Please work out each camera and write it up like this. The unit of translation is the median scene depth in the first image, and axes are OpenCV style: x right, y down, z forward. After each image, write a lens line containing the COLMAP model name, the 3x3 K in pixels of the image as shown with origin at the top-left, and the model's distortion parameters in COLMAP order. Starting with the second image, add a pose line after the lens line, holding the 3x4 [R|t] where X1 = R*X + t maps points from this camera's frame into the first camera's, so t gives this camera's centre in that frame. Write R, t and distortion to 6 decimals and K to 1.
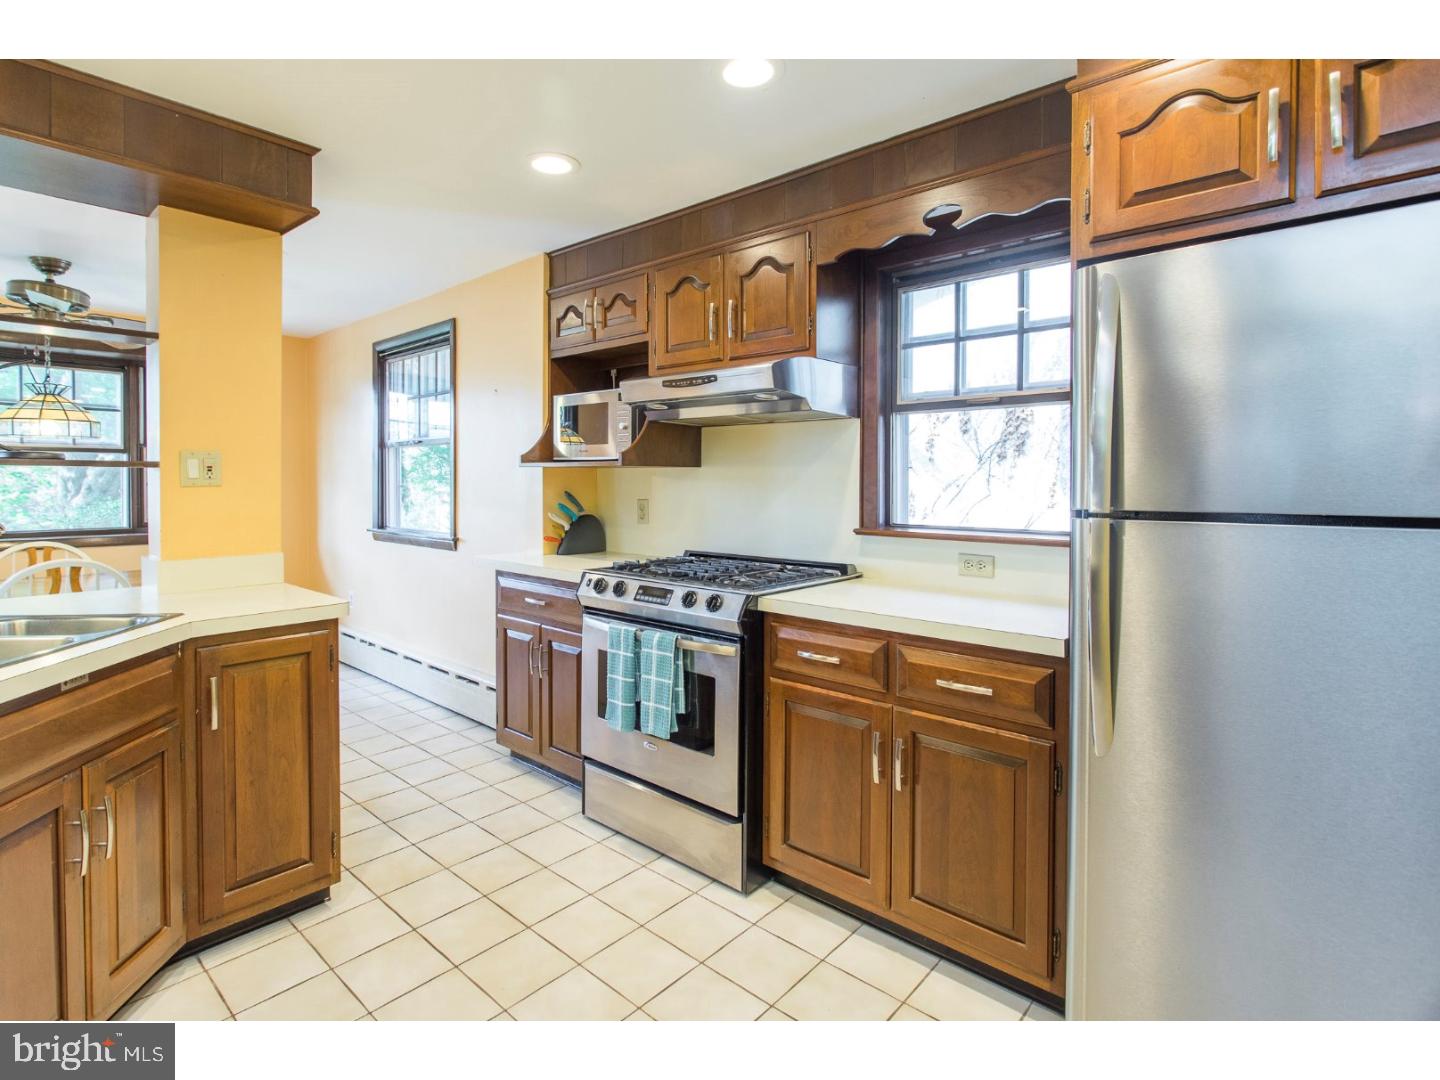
lens RADIAL K [[687.6, 0, 711.9], [0, 687.6, 498.5], [0, 0, 1]] dist [-0.002236, 0.000170]
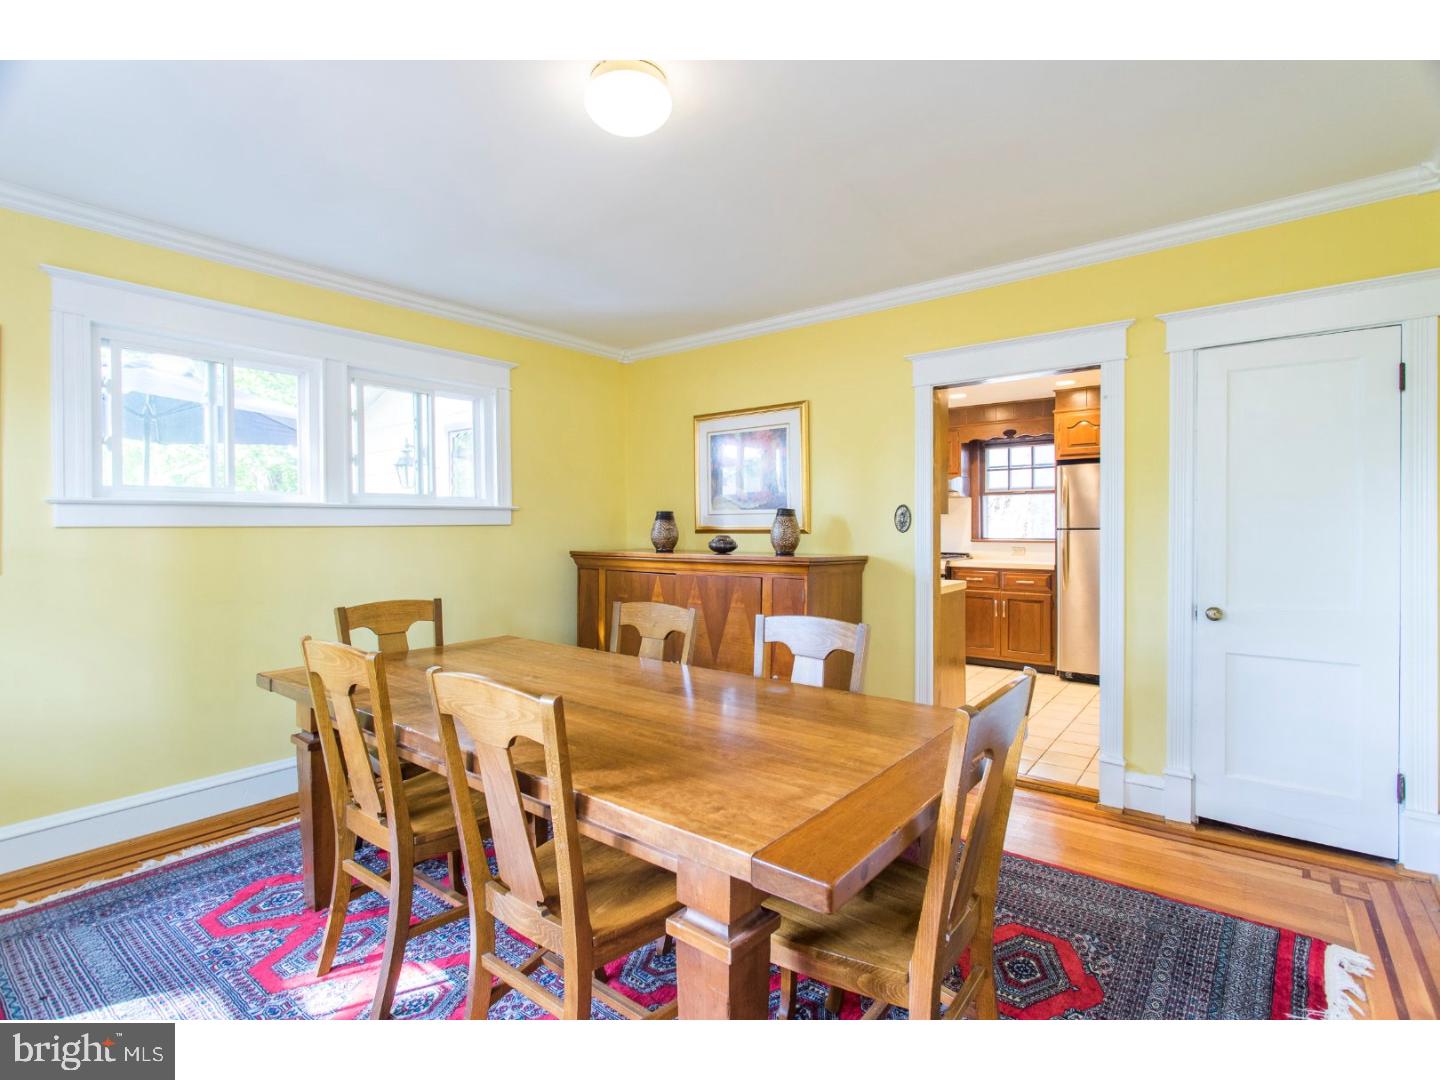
lens RADIAL K [[687.6, 0, 719.6], [0, 687.6, 533.0], [0, 0, 1]] dist [-0.002236, 0.000170]
pose [[0.996487, -0.009478, 0.083210, -1.055038], [0.010557, 0.999866, -0.012545, 0.044970], [-0.083080, 0.013379, 0.996453, -1.682803]]
